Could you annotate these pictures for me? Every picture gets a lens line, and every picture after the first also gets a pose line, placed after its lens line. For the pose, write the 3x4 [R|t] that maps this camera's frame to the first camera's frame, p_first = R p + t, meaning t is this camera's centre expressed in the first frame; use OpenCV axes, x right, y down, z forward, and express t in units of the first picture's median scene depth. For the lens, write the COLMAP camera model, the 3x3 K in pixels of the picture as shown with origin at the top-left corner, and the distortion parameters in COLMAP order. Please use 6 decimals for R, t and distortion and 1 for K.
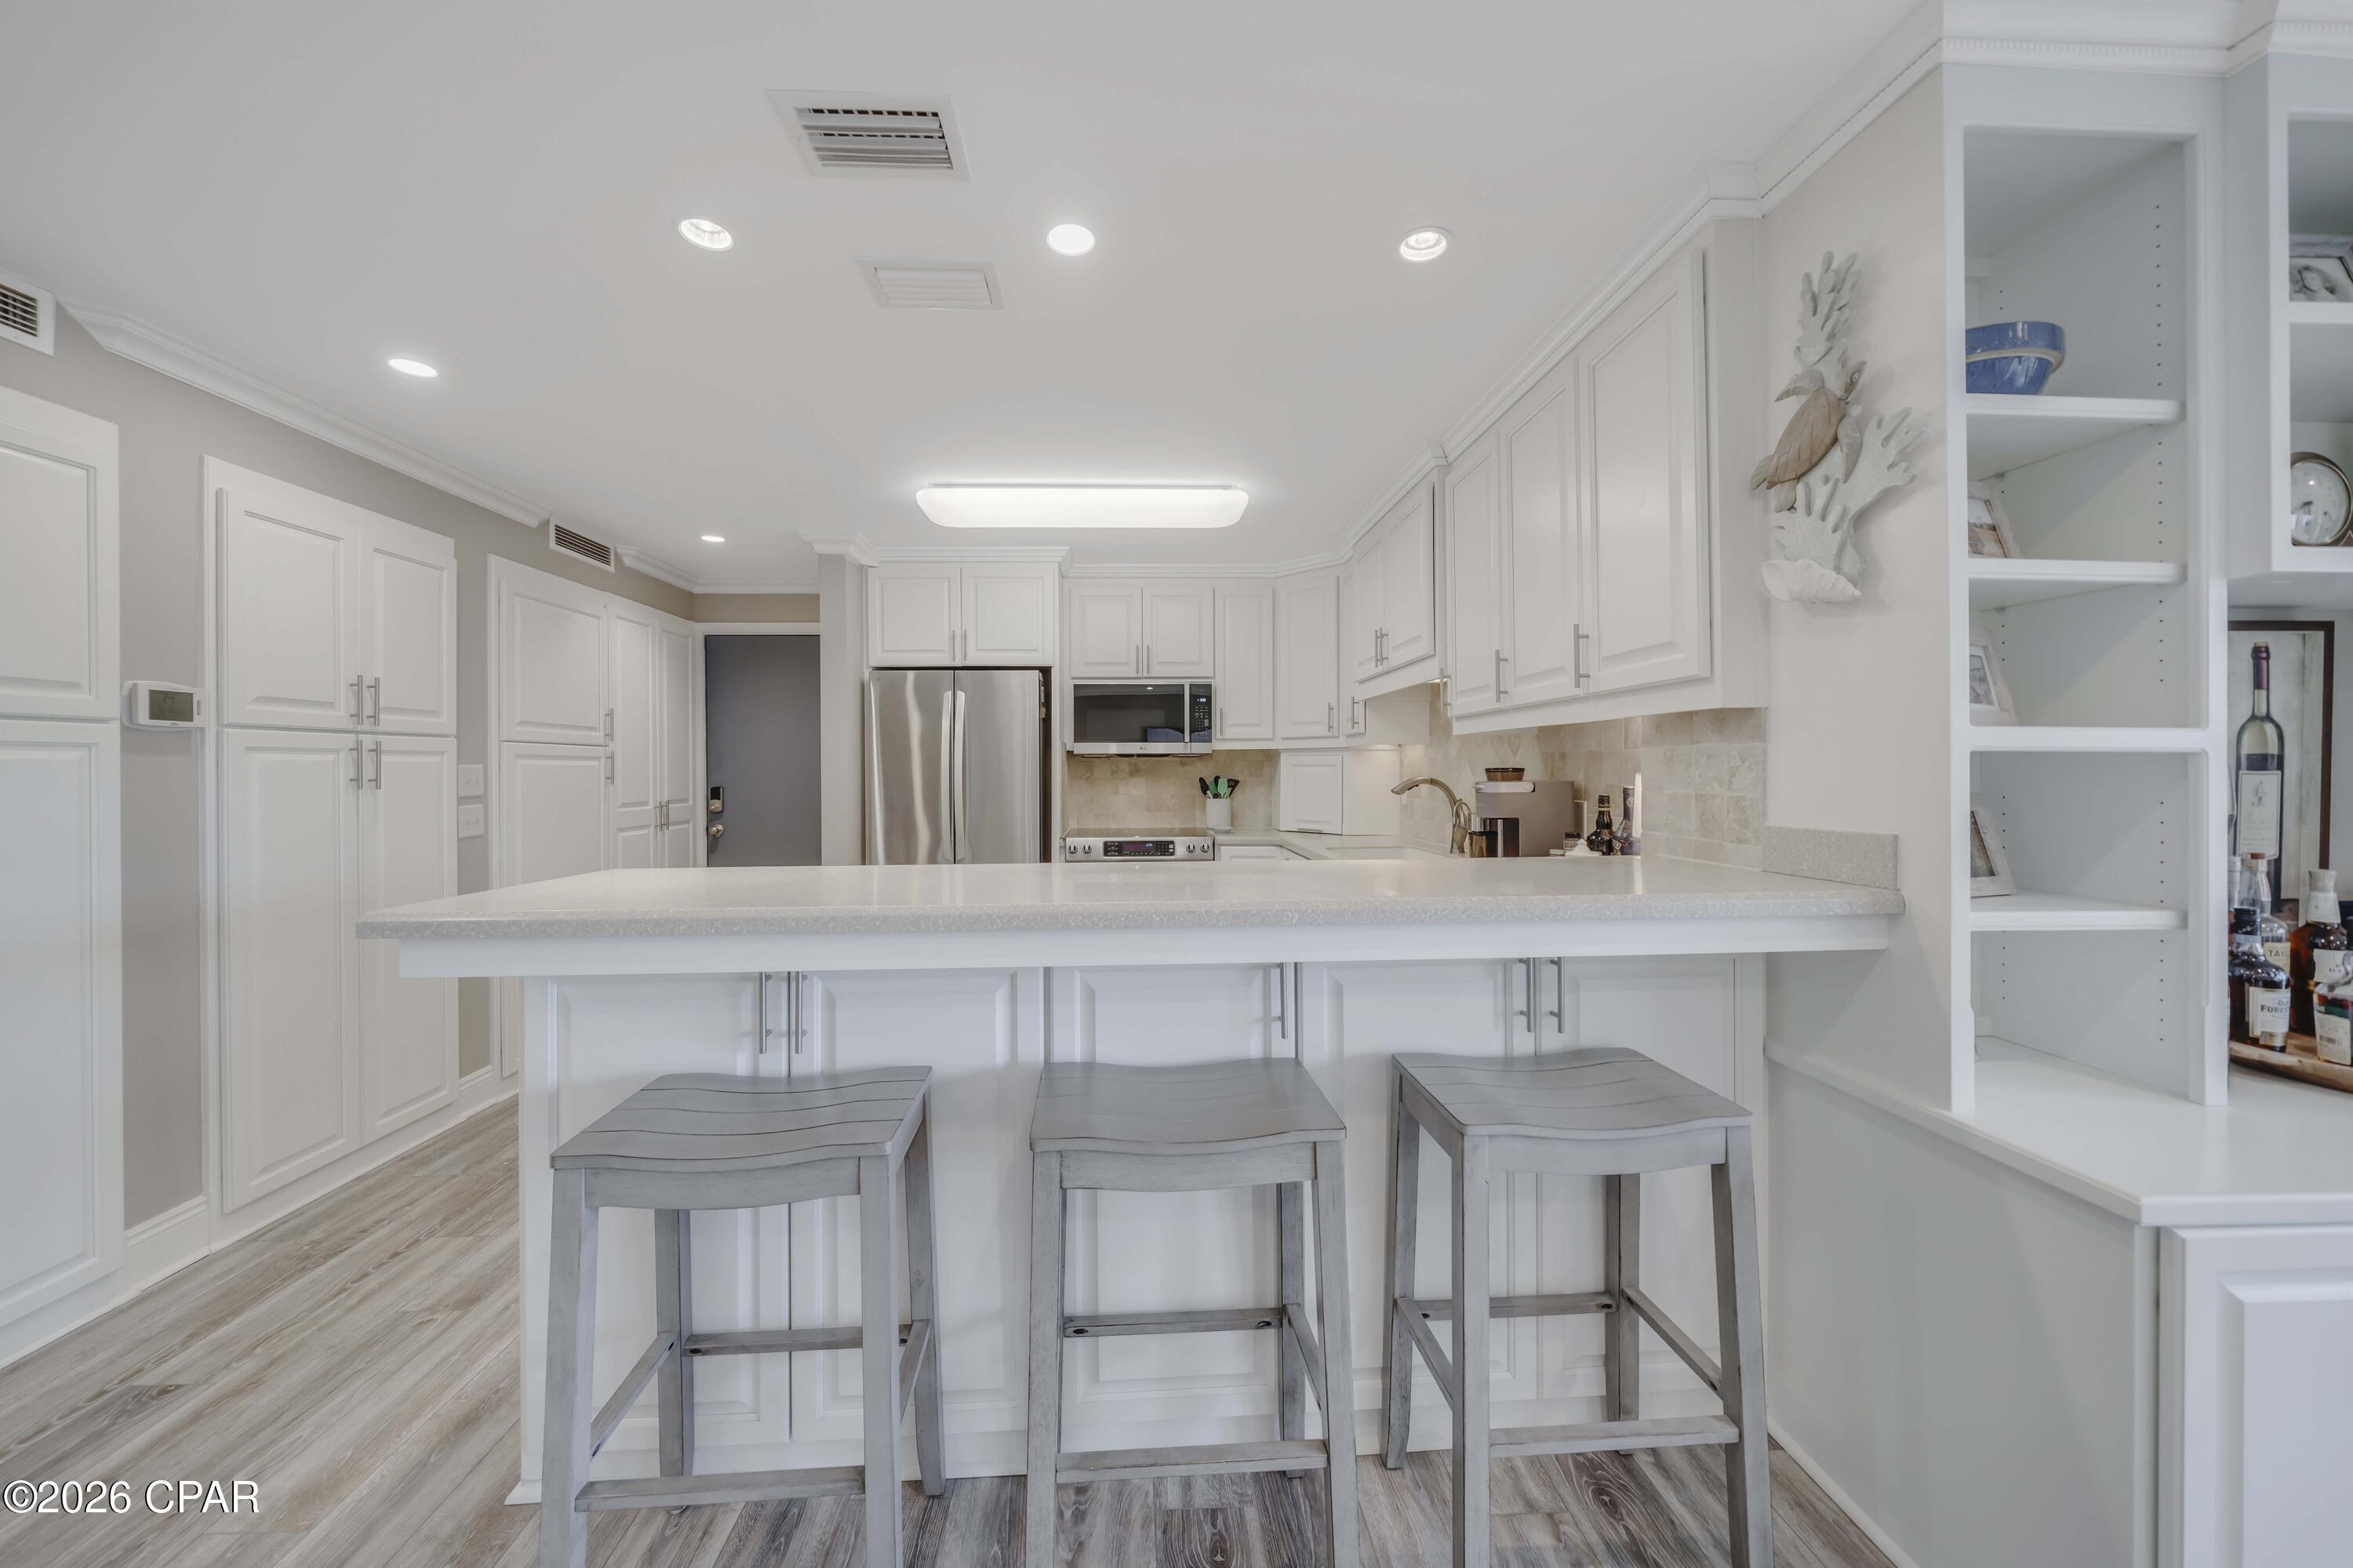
lens RADIAL K [[826.7, 0, 1159.5], [0, 826.7, 773.5], [0, 0, 1]] dist [-0.006209, 0.002838]
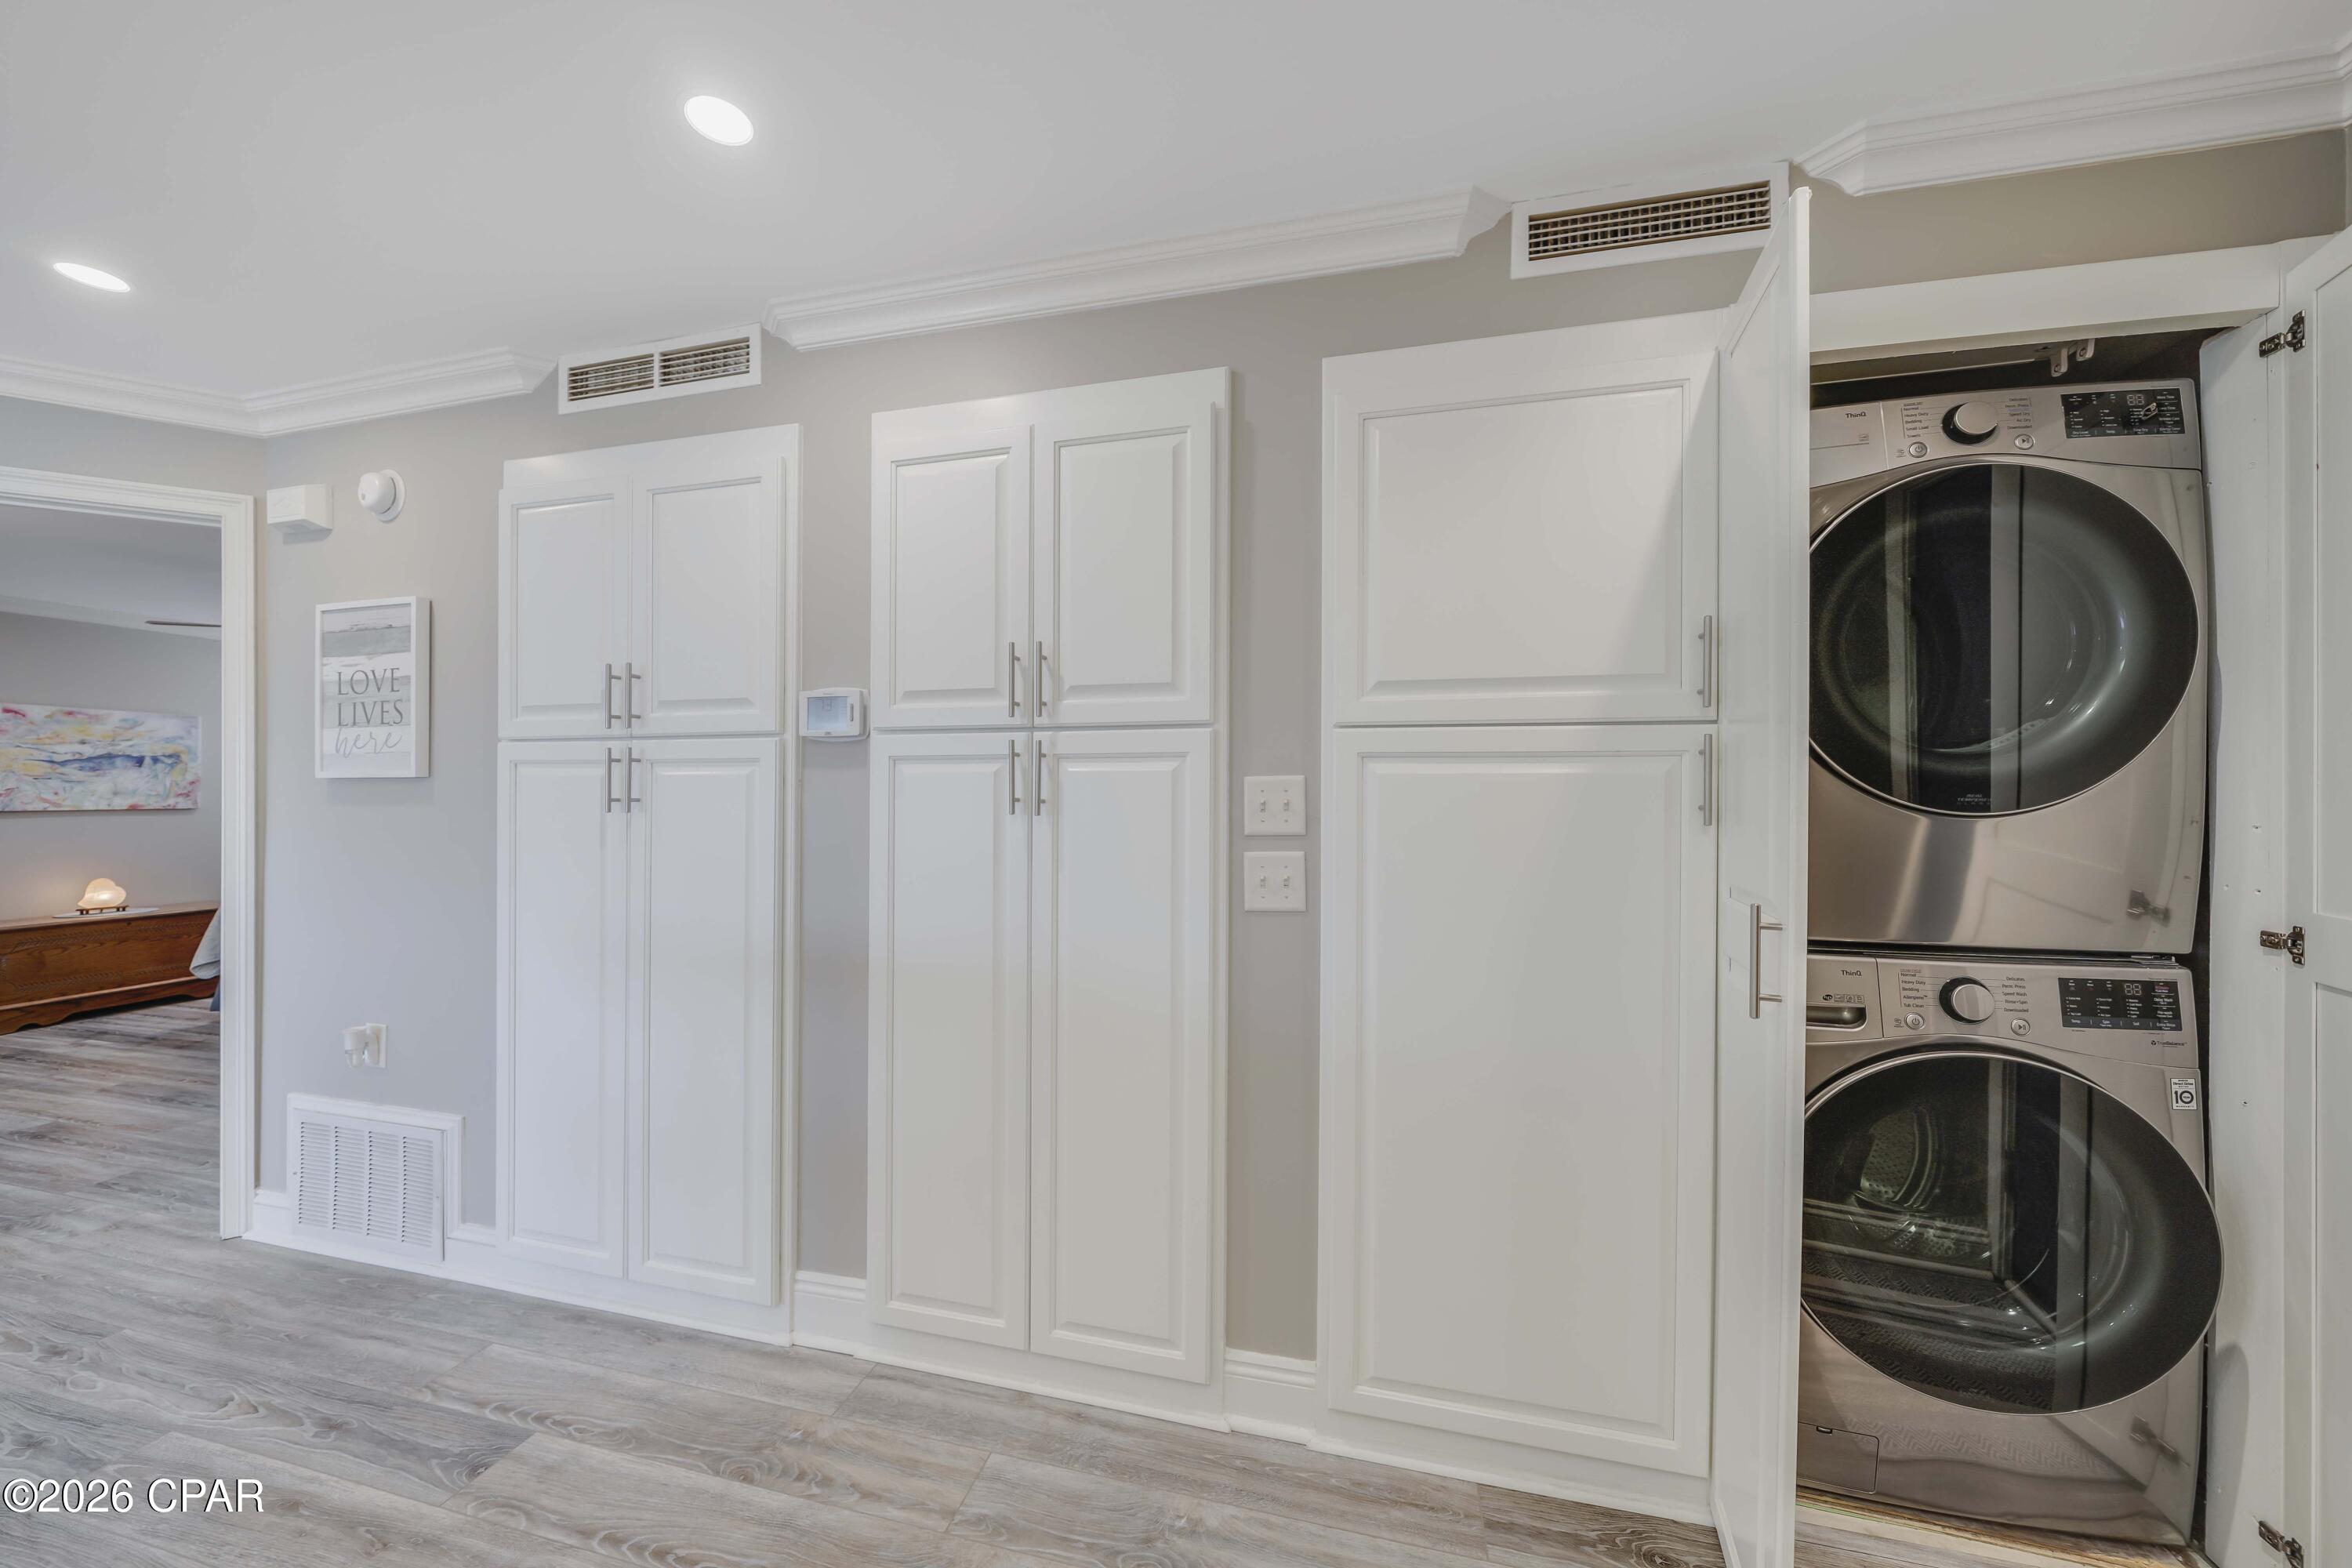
lens RADIAL K [[805.7, 0, 1144.7], [0, 805.7, 788.3], [0, 0, 1]] dist [0.000348, 0.000096]
pose [[-0.286975, 0.004792, -0.957926, -0.331055], [-0.003588, 0.999975, 0.006077, -0.005500], [0.957931, 0.005181, -0.286951, 1.133482]]
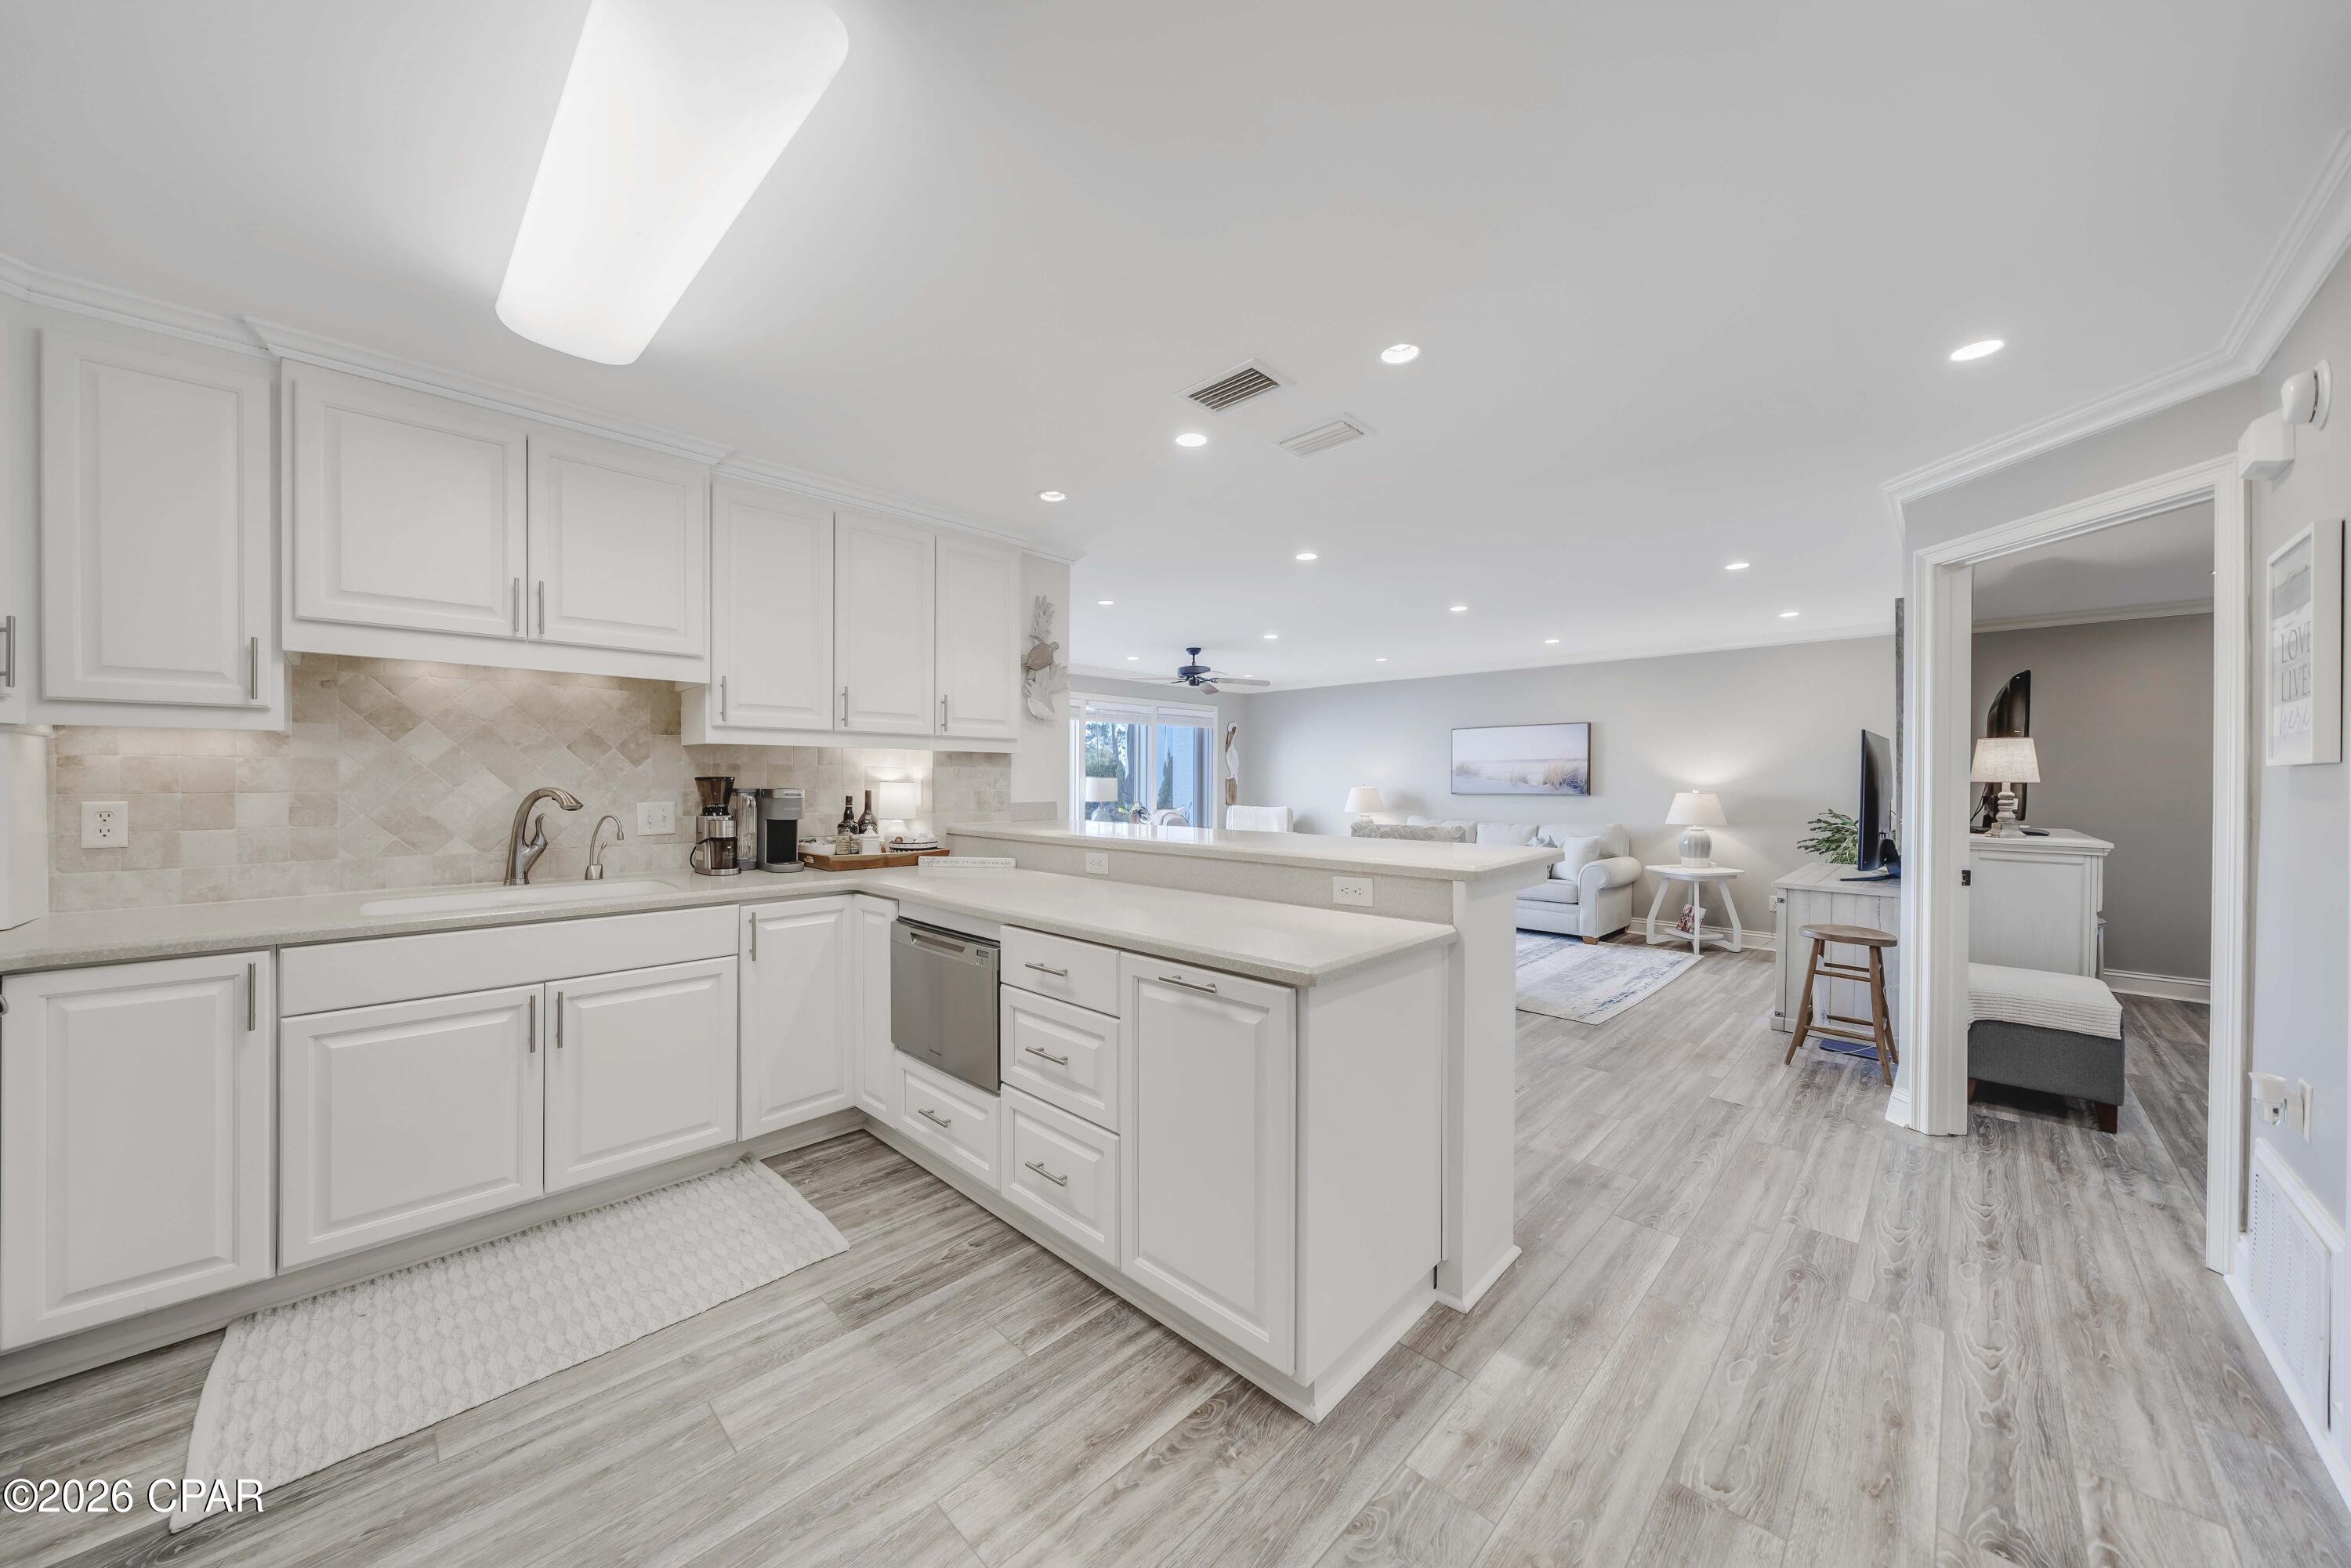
lens RADIAL K [[822.4, 0, 1171.6], [0, 822.4, 779.0], [0, 0, 1]] dist [-0.000090, -0.000150]
pose [[-0.689072, 0.003261, 0.724685, -0.711285], [0.003710, 0.999993, -0.000972, -0.001375], [-0.724683, 0.002019, -0.689079, 1.235054]]
